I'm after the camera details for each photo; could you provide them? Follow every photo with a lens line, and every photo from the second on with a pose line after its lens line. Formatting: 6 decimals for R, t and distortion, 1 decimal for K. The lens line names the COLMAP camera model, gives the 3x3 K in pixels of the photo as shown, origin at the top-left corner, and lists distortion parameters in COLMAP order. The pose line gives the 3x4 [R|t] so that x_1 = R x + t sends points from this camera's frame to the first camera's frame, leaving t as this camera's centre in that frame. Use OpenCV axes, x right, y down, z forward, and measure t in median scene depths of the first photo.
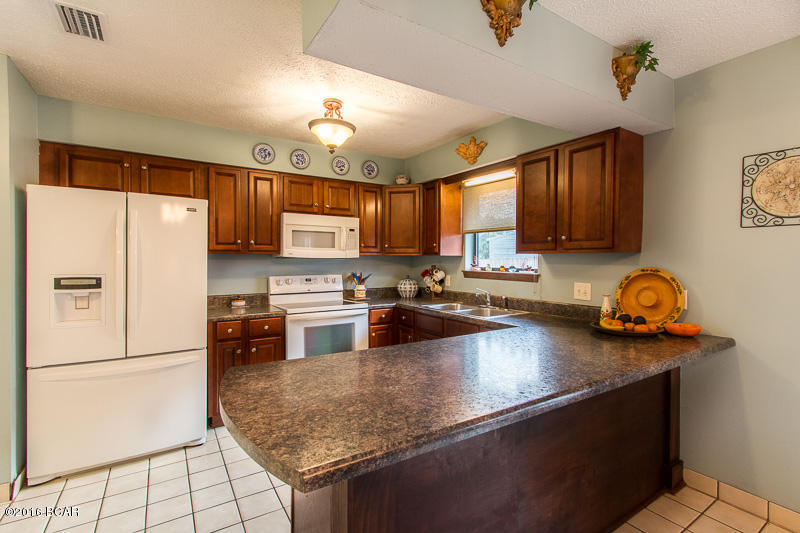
lens RADIAL K [[372.1, 0, 407.9], [0, 372.1, 261.5], [0, 0, 1]] dist [0.003520, 0.000612]
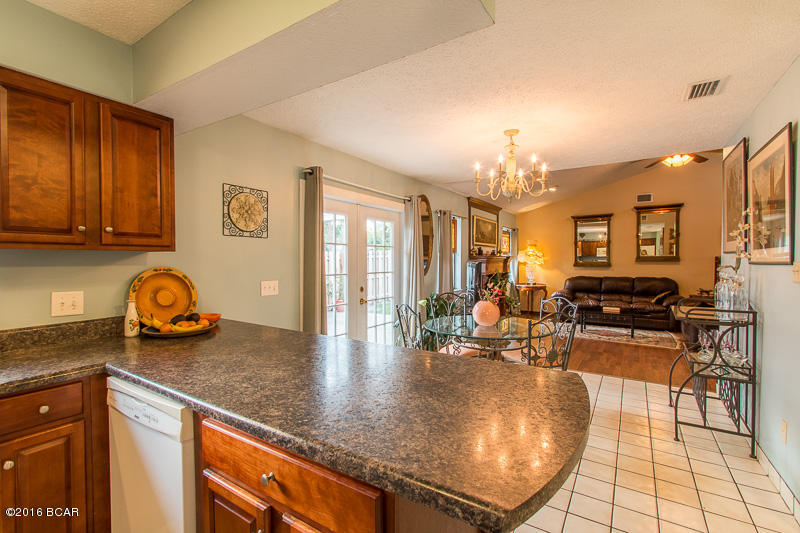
lens RADIAL K [[372.1, 0, 404.3], [0, 372.1, 265.0], [0, 0, 1]] dist [0.003520, 0.000612]
pose [[-0.414934, -0.018237, 0.909669, -0.618835], [0.001525, 0.999784, 0.020739, -0.009476], [-0.909850, 0.009992, -0.414817, 0.973759]]
